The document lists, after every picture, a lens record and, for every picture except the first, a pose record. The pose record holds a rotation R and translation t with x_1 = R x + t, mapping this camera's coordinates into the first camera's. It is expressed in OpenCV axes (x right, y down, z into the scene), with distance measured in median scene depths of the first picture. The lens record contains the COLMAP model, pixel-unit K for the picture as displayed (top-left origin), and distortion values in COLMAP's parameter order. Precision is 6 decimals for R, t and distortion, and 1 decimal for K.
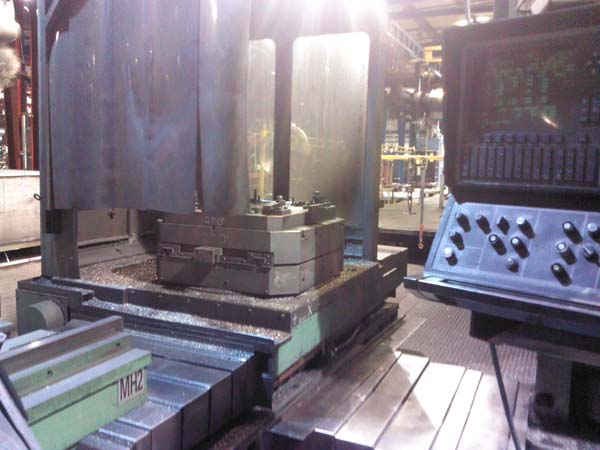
lens RADIAL K [[540.5, 0, 298.8], [0, 540.5, 225.1], [0, 0, 1]] dist [-0.024268, 0.014130]
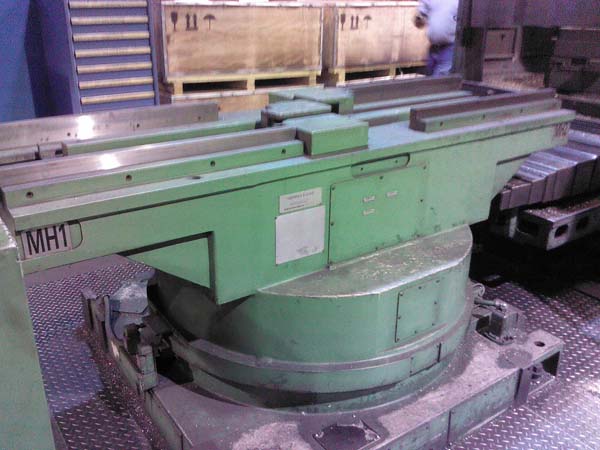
lens RADIAL K [[568.1, 0, 298.9], [0, 568.1, 223.7], [0, 0, 1]] dist [-0.009152, 0.000000]
pose [[0.858618, 0.178608, -0.480495, -0.101235], [-0.050117, 0.962095, 0.268072, 0.126367], [0.510161, -0.206090, 0.835023, -0.693479]]
